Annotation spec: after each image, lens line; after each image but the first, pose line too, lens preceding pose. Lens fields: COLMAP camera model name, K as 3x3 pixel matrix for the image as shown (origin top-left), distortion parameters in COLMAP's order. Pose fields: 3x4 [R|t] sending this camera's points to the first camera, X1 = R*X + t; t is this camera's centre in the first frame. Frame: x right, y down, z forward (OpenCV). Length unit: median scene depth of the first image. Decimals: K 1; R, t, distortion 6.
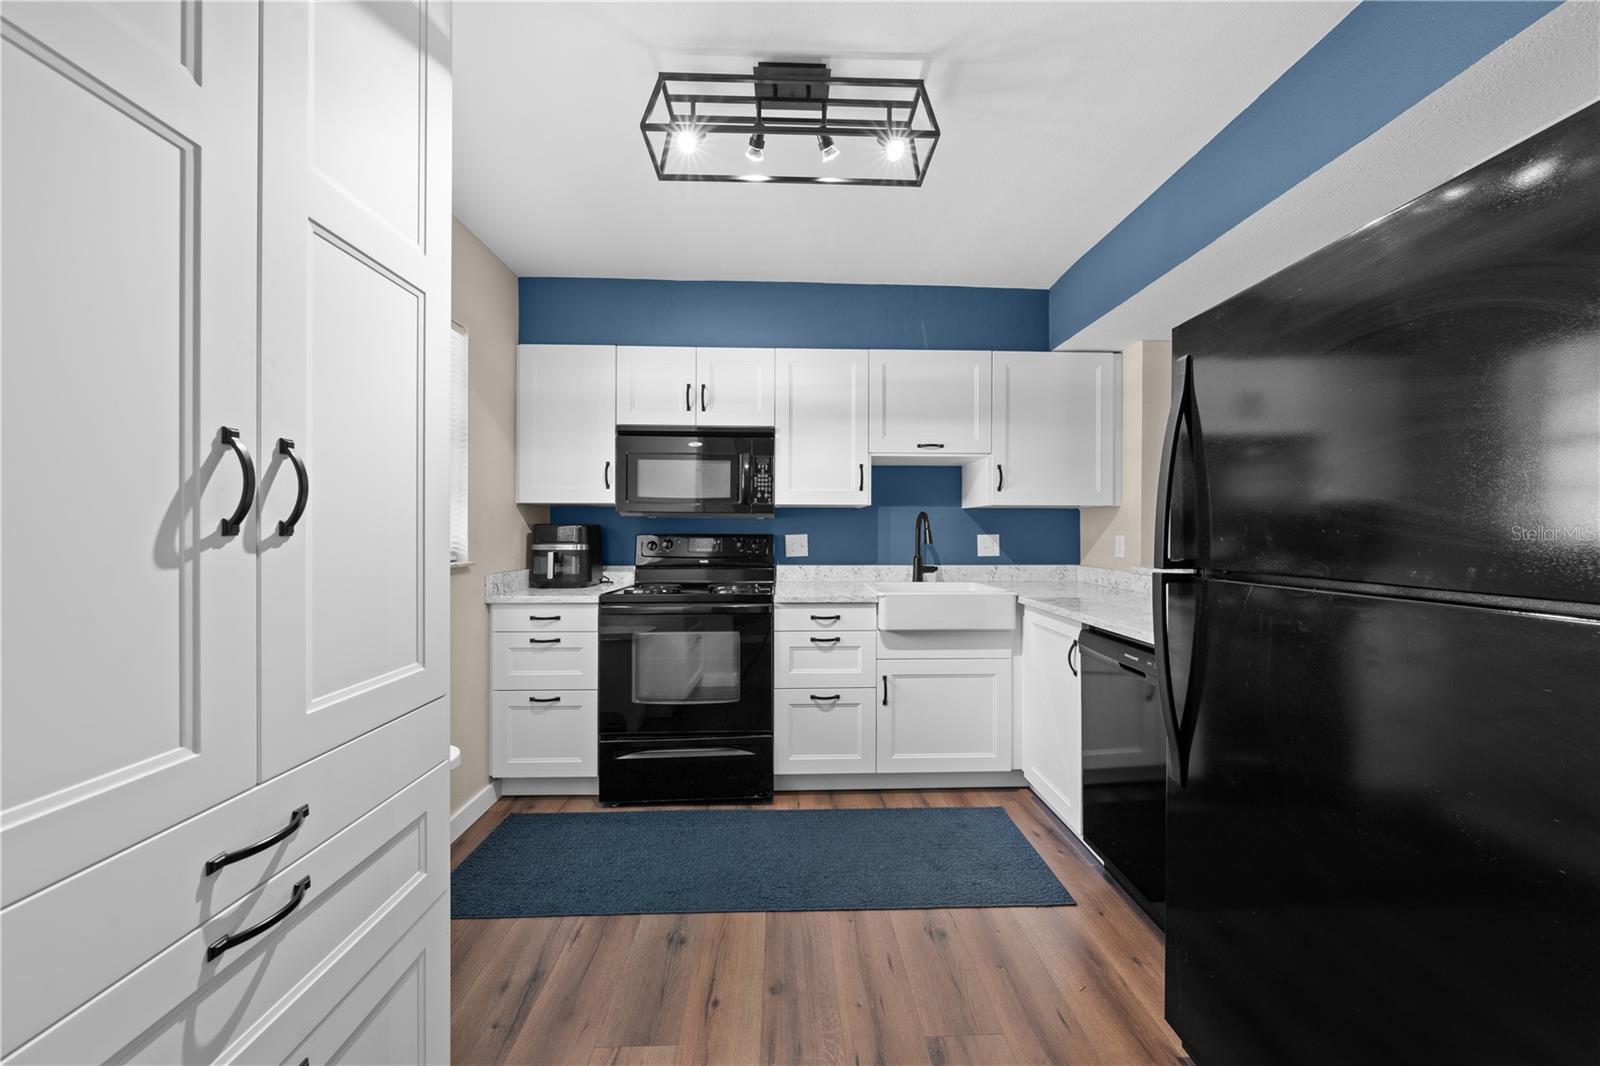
lens RADIAL K [[538.7, 0, 802.5], [0, 538.7, 531.5], [0, 0, 1]] dist [-0.001643, -0.000351]
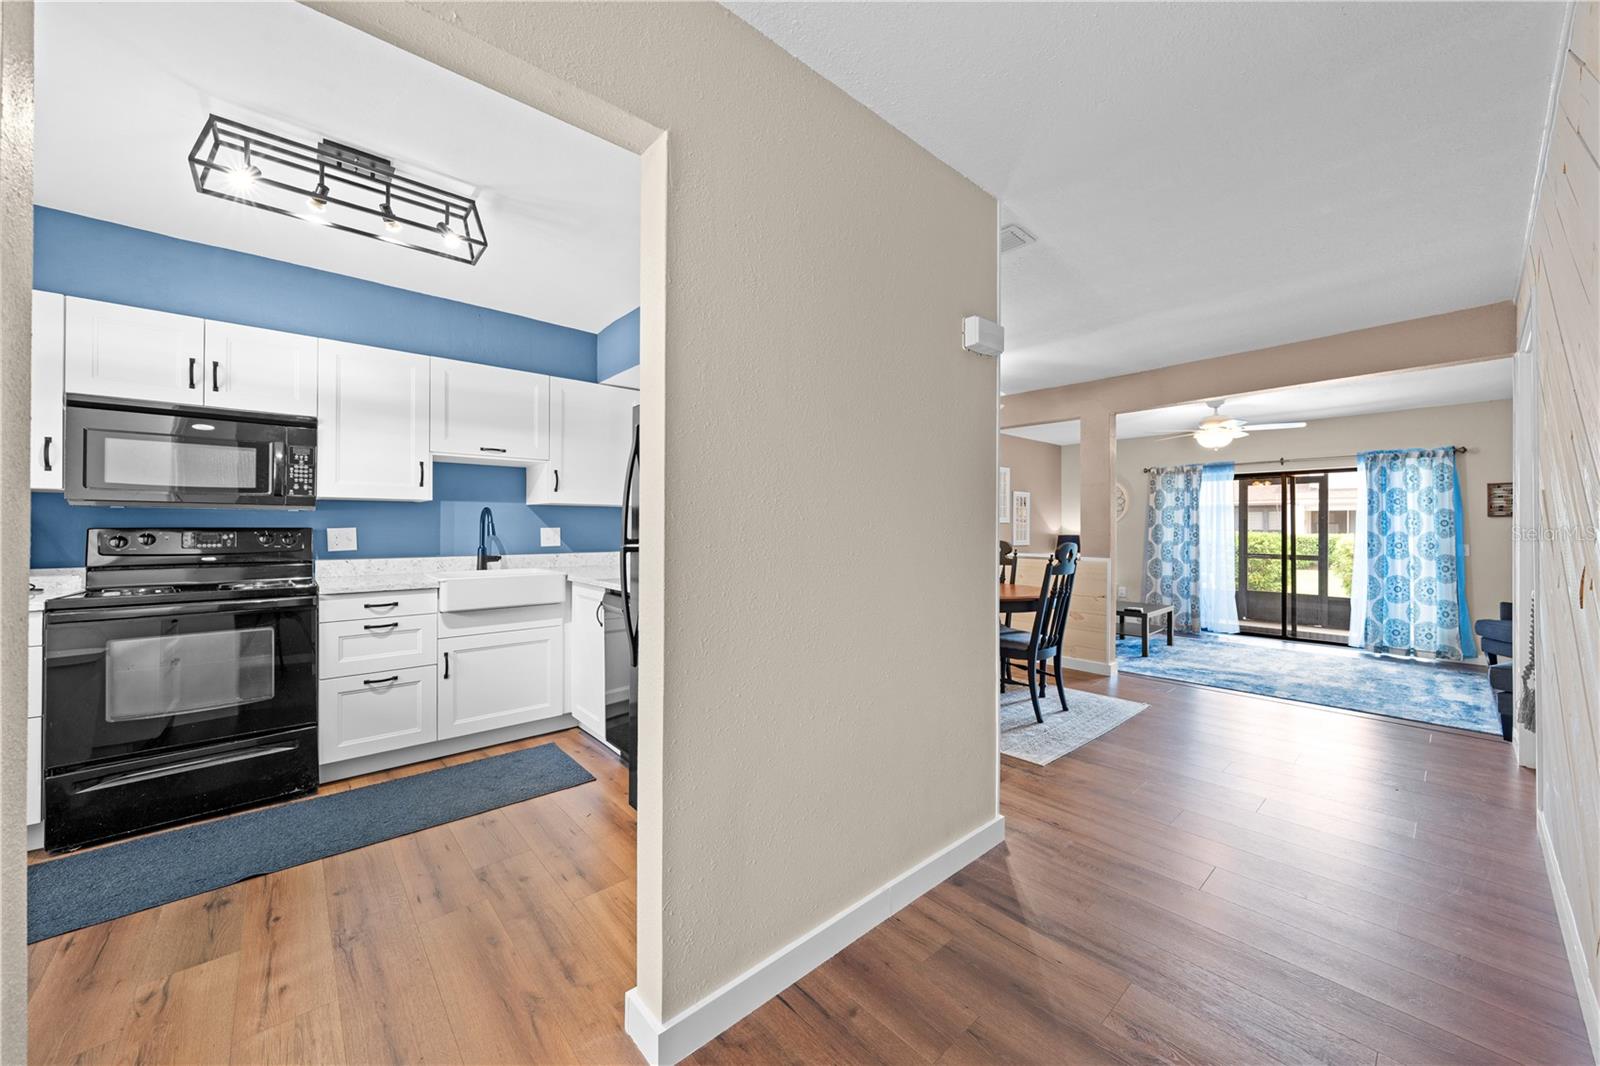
lens RADIAL K [[584.4, 0, 803.1], [0, 584.4, 524.5], [0, 0, 1]] dist [-0.002084, 0.000263]
pose [[0.772334, 0.001875, 0.635213, -0.043293], [0.000964, 0.999991, -0.004125, 0.005511], [-0.635216, 0.003798, 0.772326, -0.385966]]
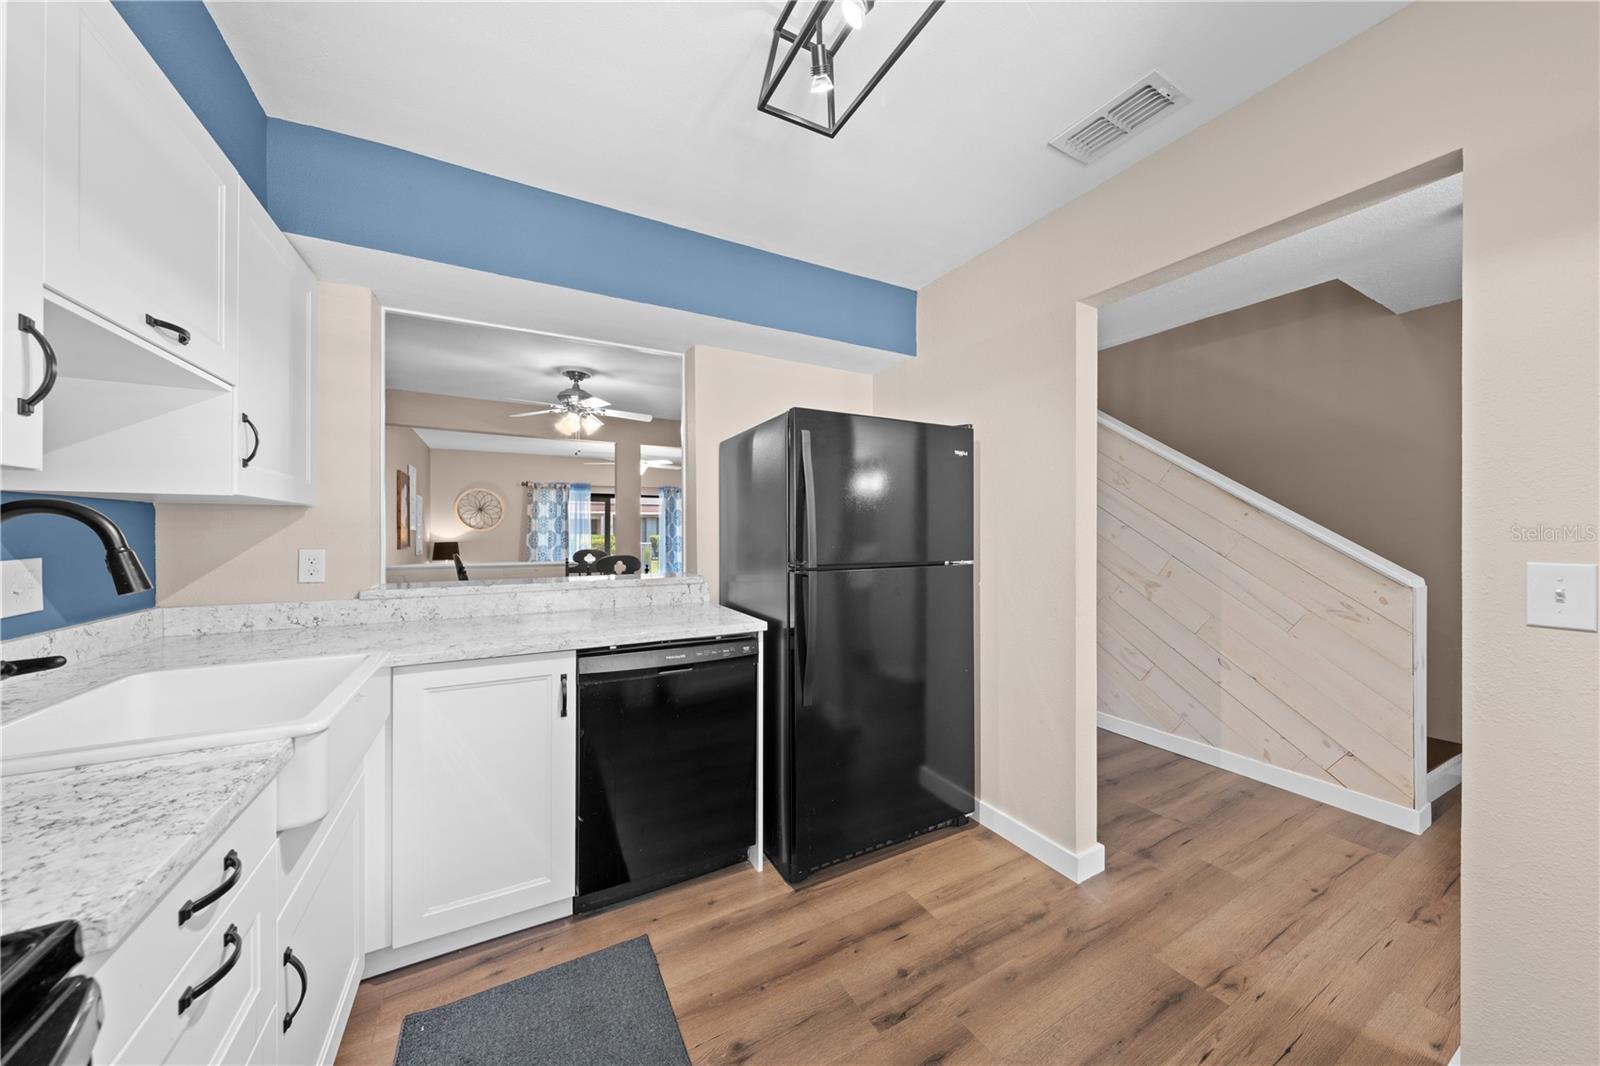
lens RADIAL K [[538.7, 0, 802.5], [0, 538.7, 531.5], [0, 0, 1]] dist [-0.001643, -0.000351]
pose [[-0.451801, -0.004073, 0.892109, -0.308929], [0.000565, 0.999988, 0.004852, -0.019001], [-0.892118, 0.002696, -0.451794, 0.784197]]
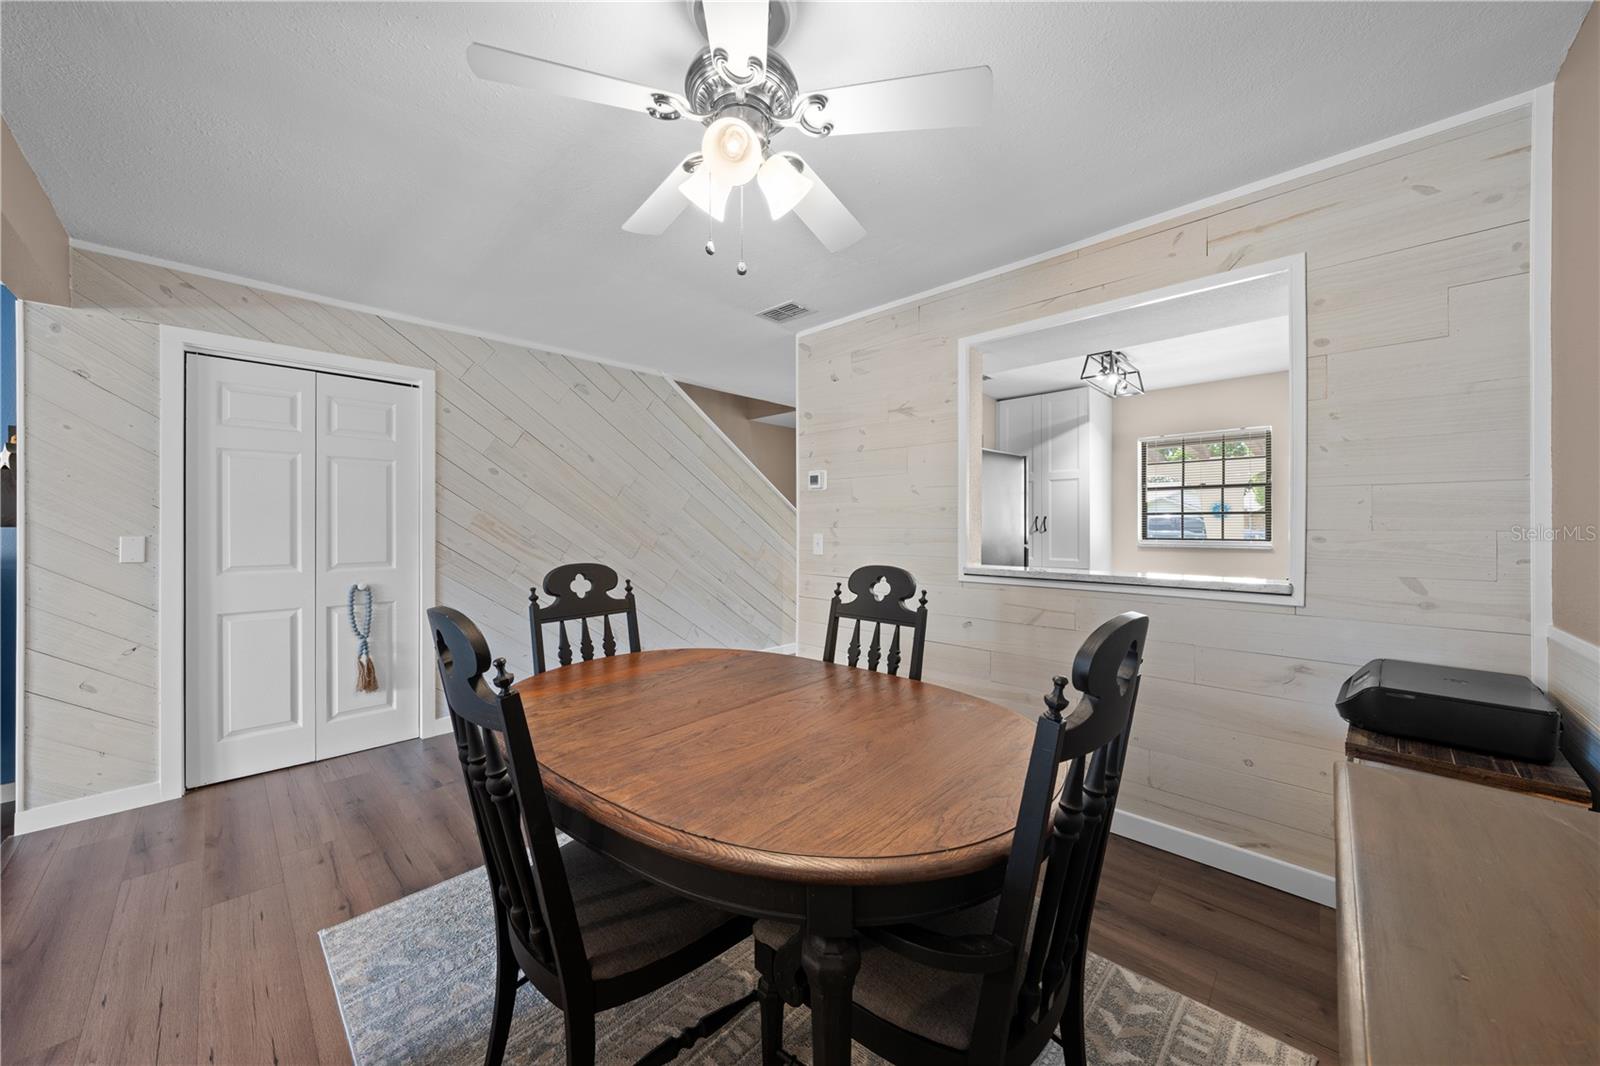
lens RADIAL K [[560.0, 0, 799.7], [0, 560.0, 526.0], [0, 0, 1]] dist [-0.000944, 0.000045]
pose [[-0.715752, -0.004101, -0.698343, 1.639595], [-0.004124, 0.999990, -0.001645, -0.009455], [0.698343, 0.001703, -0.715762, 1.048699]]
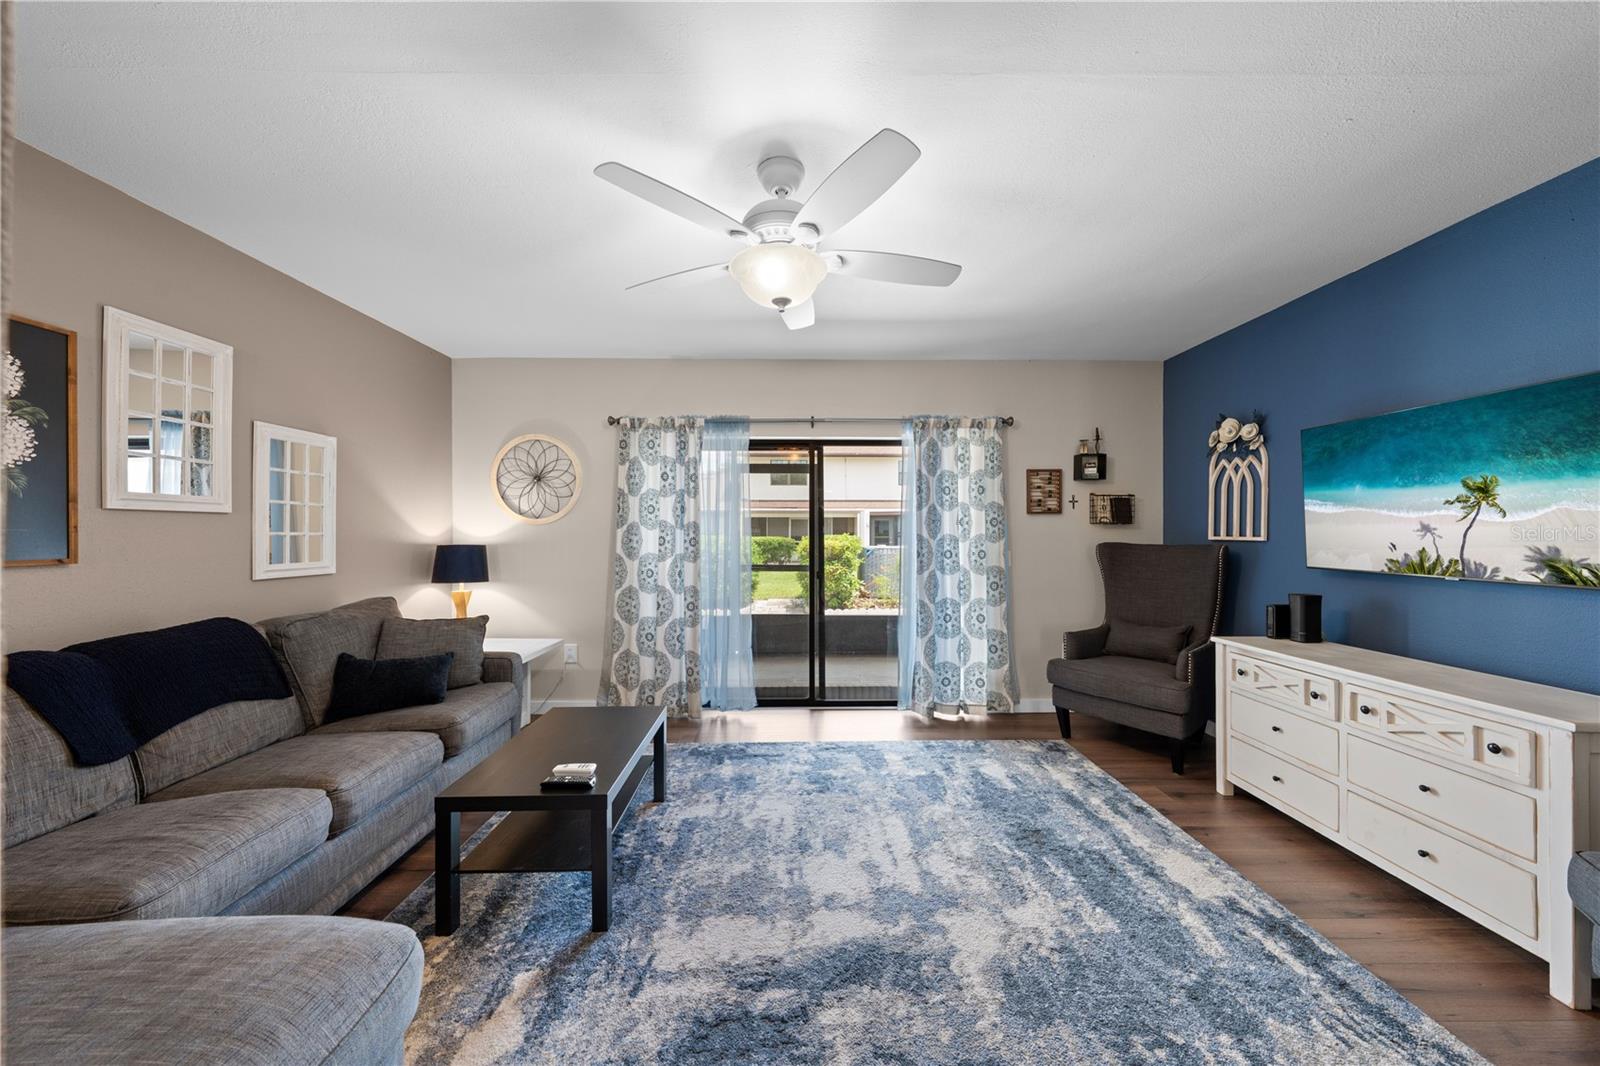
lens RADIAL K [[538.7, 0, 802.5], [0, 538.7, 531.5], [0, 0, 1]] dist [-0.001643, -0.000351]
pose [[0.023291, -0.001234, 0.999728, 1.783242], [0.001723, 0.999998, 0.001194, 0.016514], [-0.999727, 0.001695, 0.023293, 0.265330]]
